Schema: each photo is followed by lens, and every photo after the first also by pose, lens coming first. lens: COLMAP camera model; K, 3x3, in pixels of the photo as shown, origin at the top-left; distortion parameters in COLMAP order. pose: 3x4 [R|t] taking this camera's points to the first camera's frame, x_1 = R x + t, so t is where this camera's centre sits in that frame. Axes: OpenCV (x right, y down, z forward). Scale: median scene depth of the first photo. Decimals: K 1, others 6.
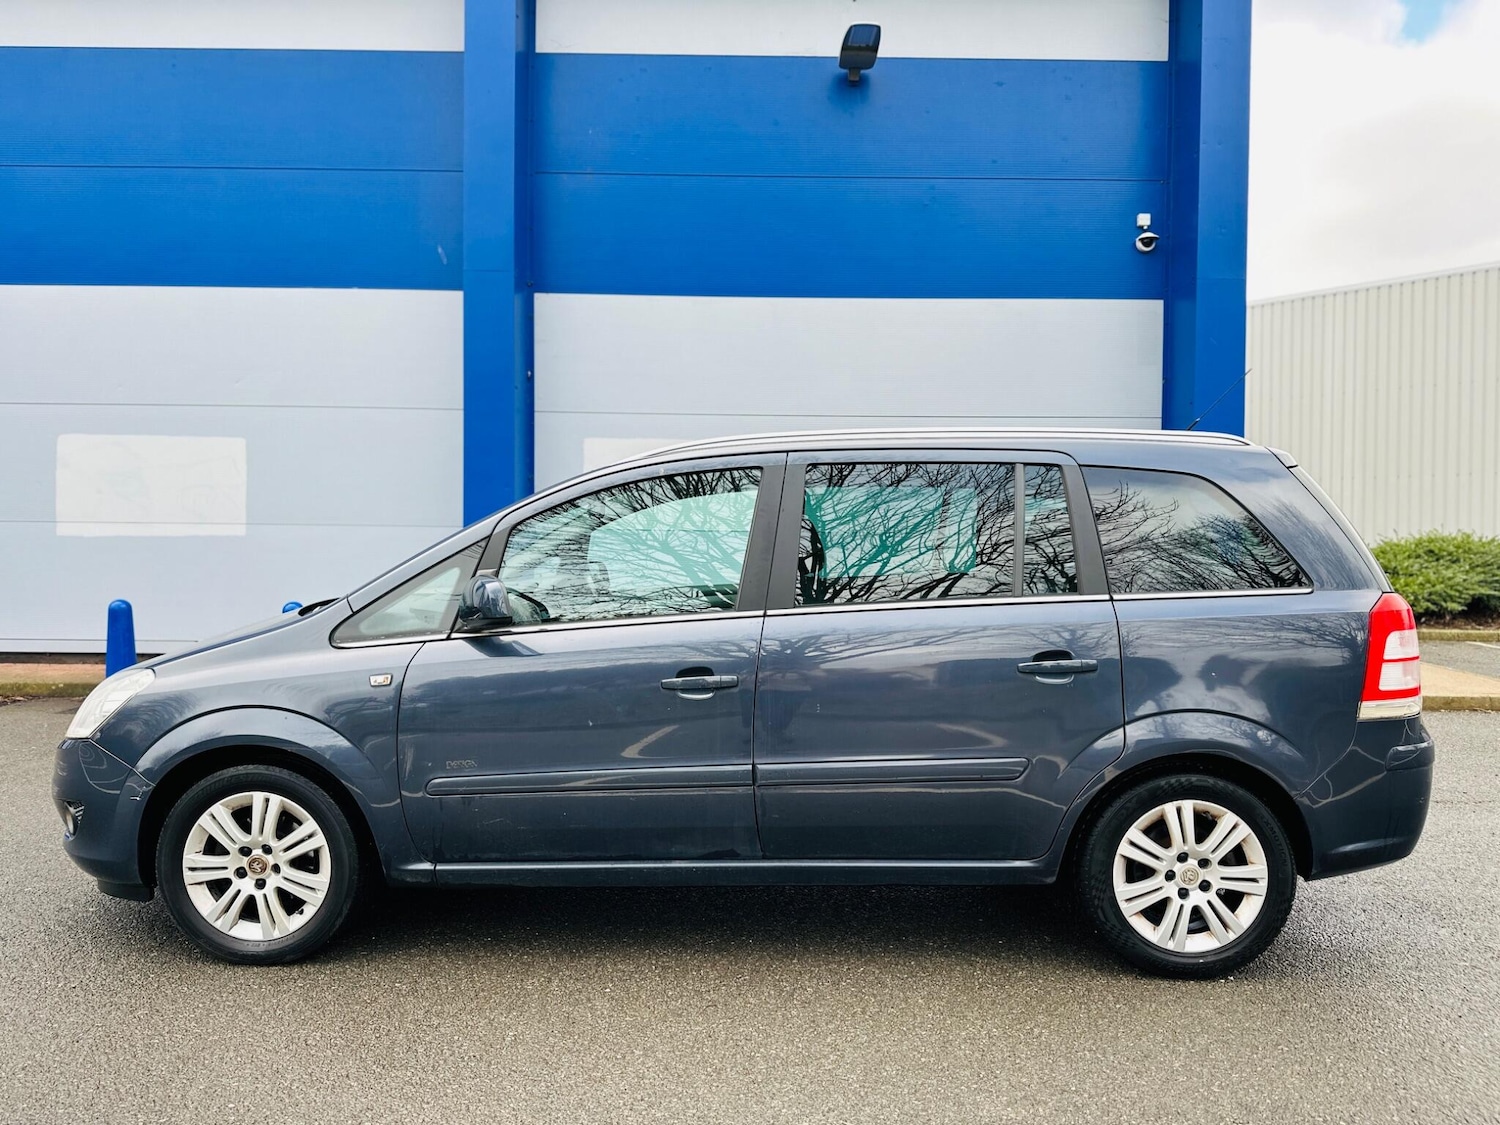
lens RADIAL K [[3493.8, 0, 740.2], [0, 3493.8, 567.2], [0, 0, 1]] dist [0.256994, 0.000000]
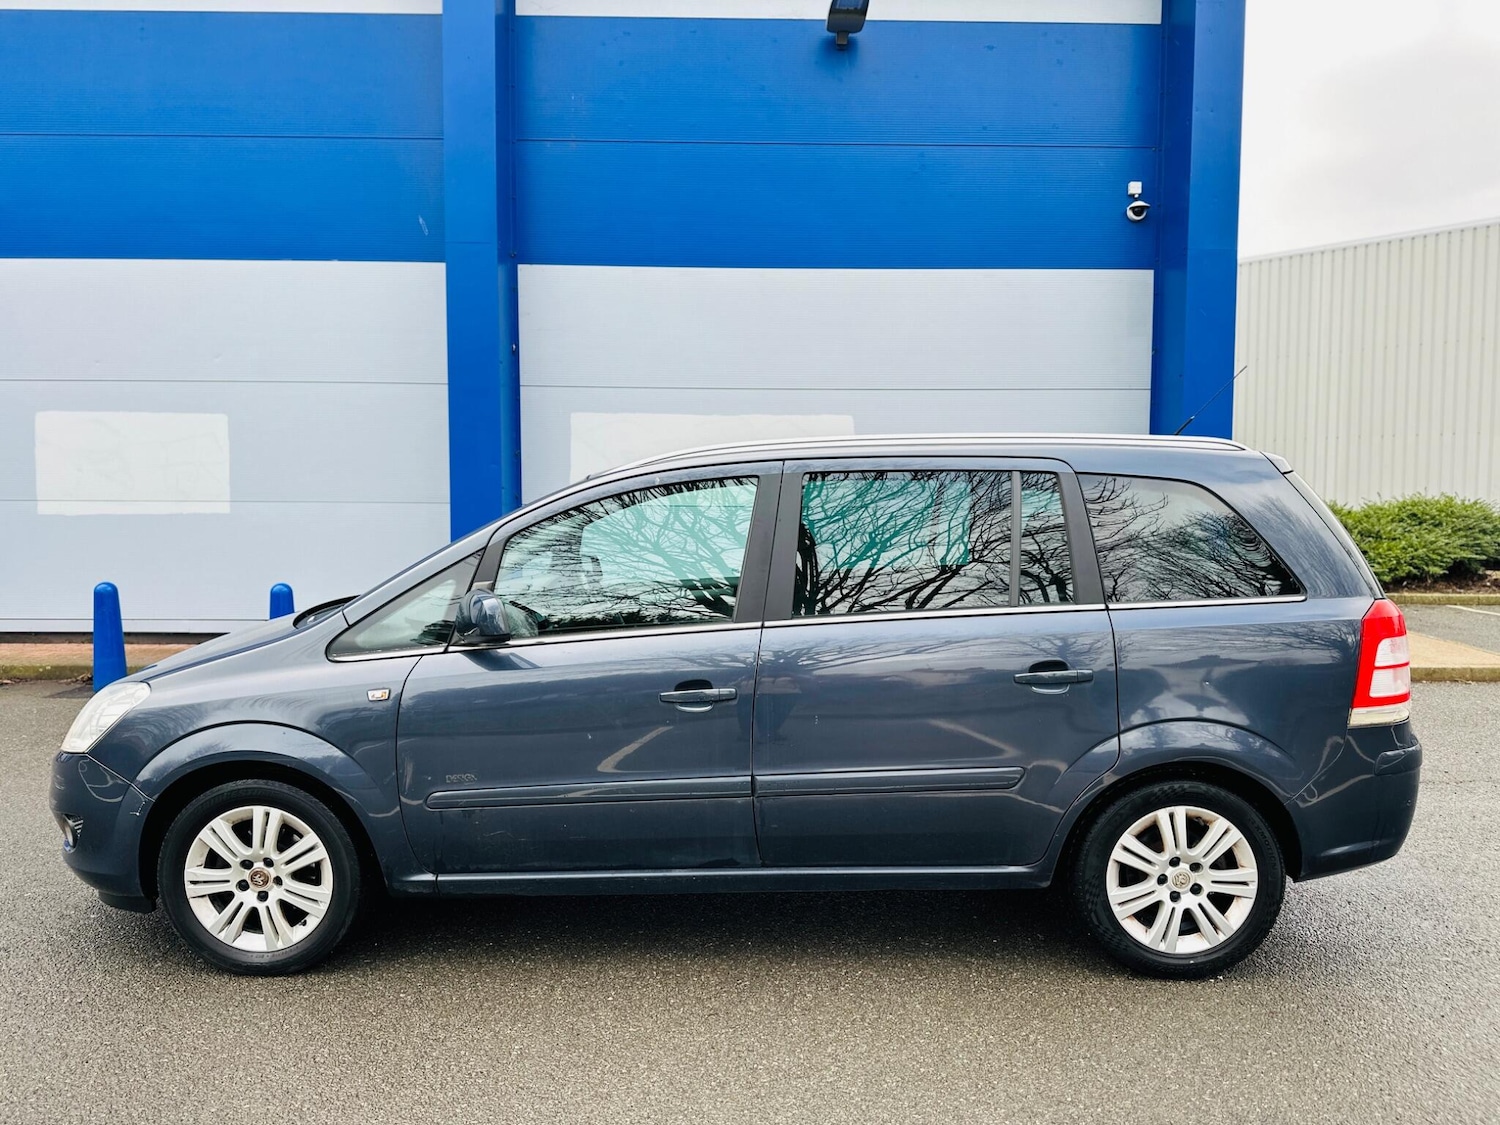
lens RADIAL K [[3493.8, 0, 759.2], [0, 3493.8, 559.4], [0, 0, 1]] dist [0.256994, 0.000000]
pose [[0.999253, -0.009227, 0.037534, -0.031280], [0.003805, 0.989856, 0.142027, -0.147551], [-0.038464, -0.141778, 0.989151, 0.011708]]
